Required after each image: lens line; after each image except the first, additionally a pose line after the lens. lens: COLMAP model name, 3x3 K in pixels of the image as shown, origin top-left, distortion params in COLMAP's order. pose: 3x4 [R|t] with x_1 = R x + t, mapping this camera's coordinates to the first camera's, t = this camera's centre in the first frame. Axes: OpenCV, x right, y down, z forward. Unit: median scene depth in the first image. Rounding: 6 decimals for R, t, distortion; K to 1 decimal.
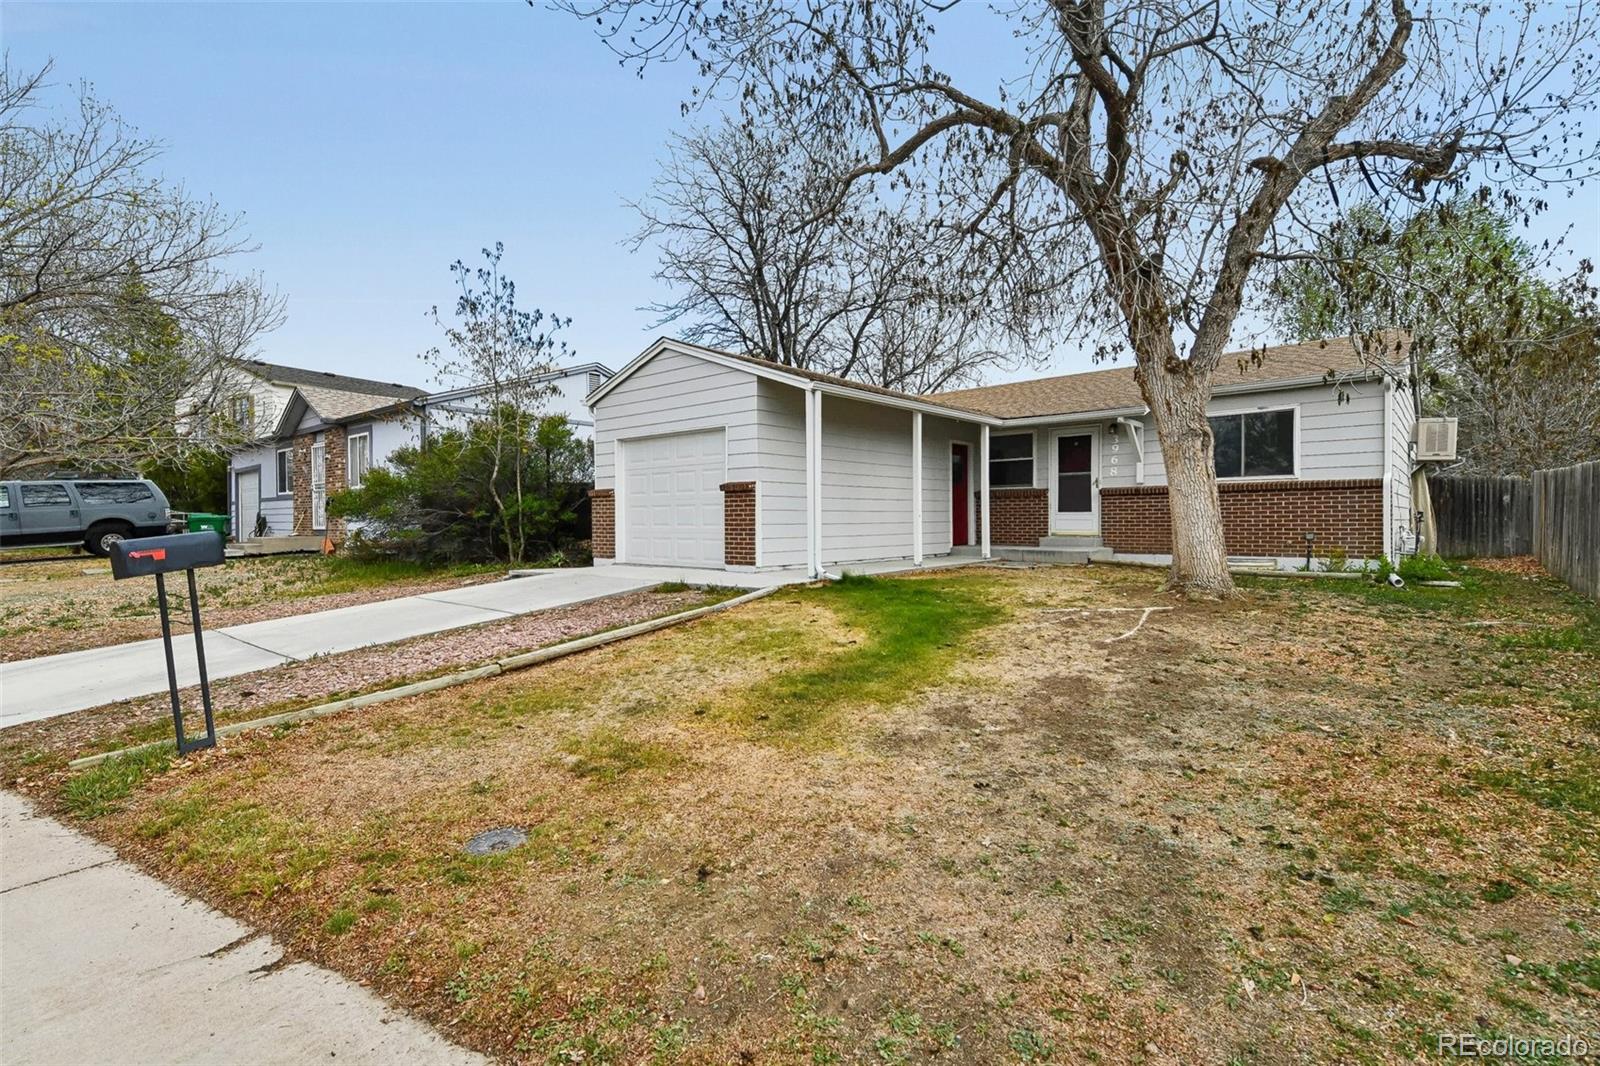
lens RADIAL K [[728.0, 0, 803.6], [0, 728.0, 527.6], [0, 0, 1]] dist [0.014205, -0.000039]
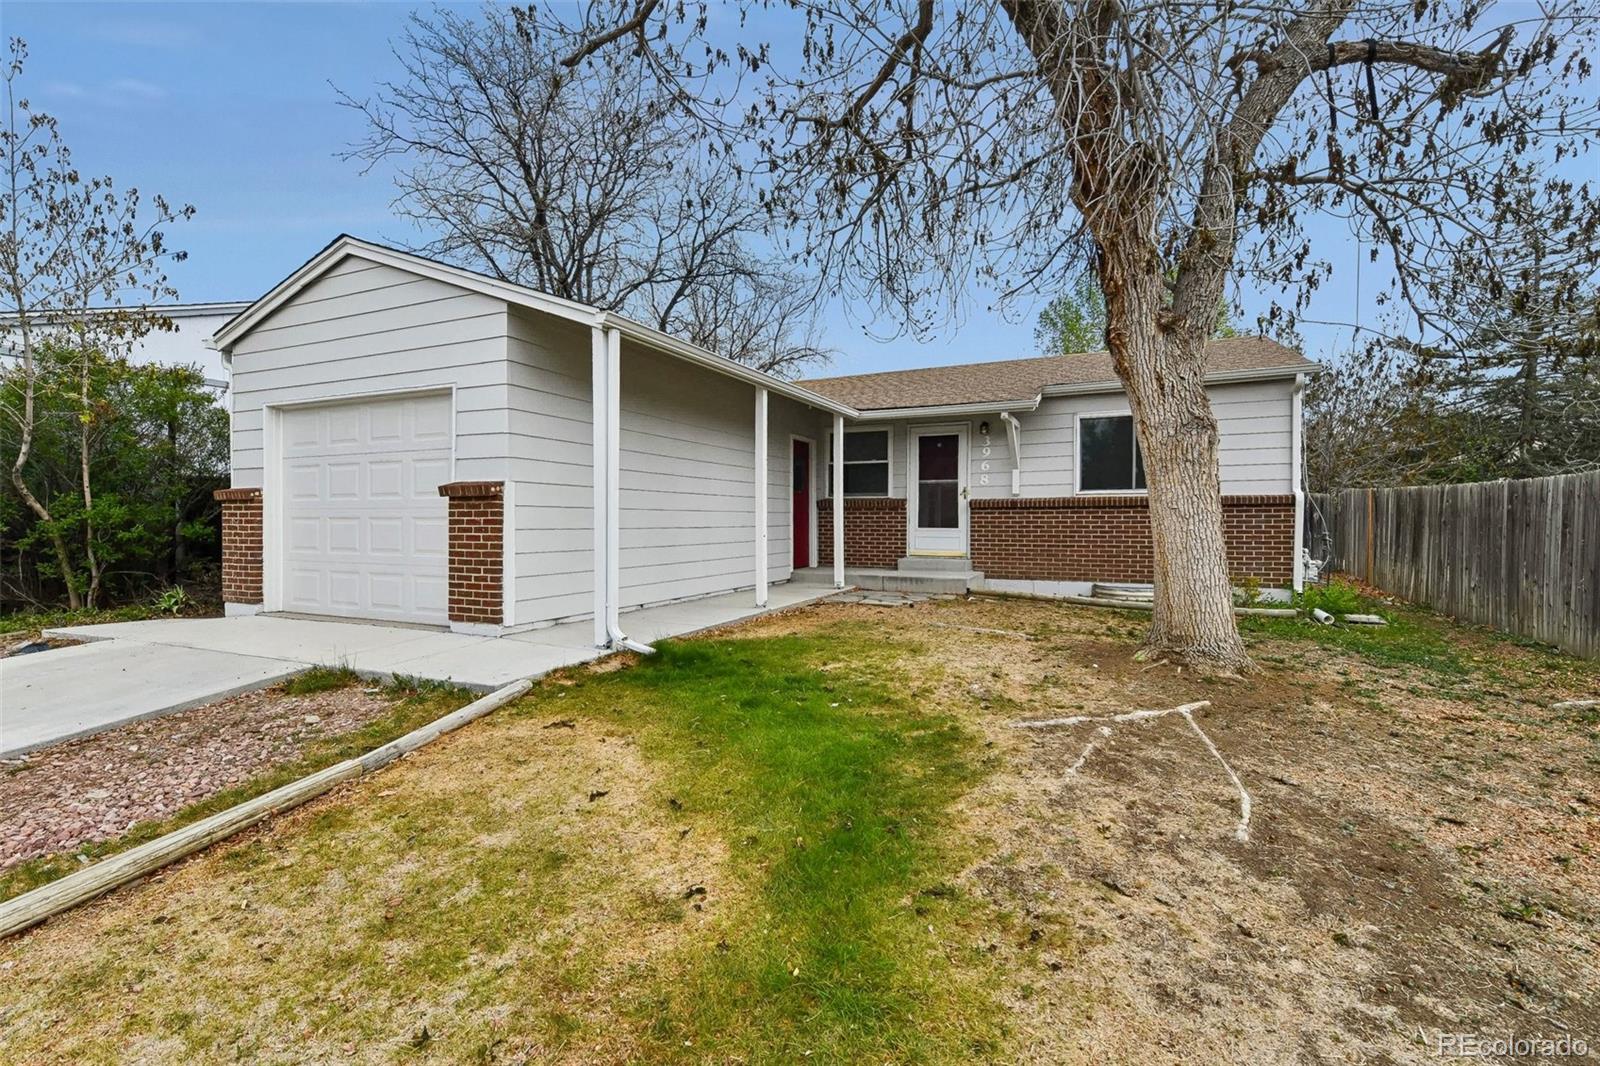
lens RADIAL K [[703.2, 0, 804.1], [0, 703.2, 524.0], [0, 0, 1]] dist [0.015258, -0.000472]
pose [[0.961076, 0.005915, 0.276220, 0.008091], [-0.003565, 0.999953, -0.009008, -0.019319], [-0.276260, 0.007673, 0.961052, 0.300282]]
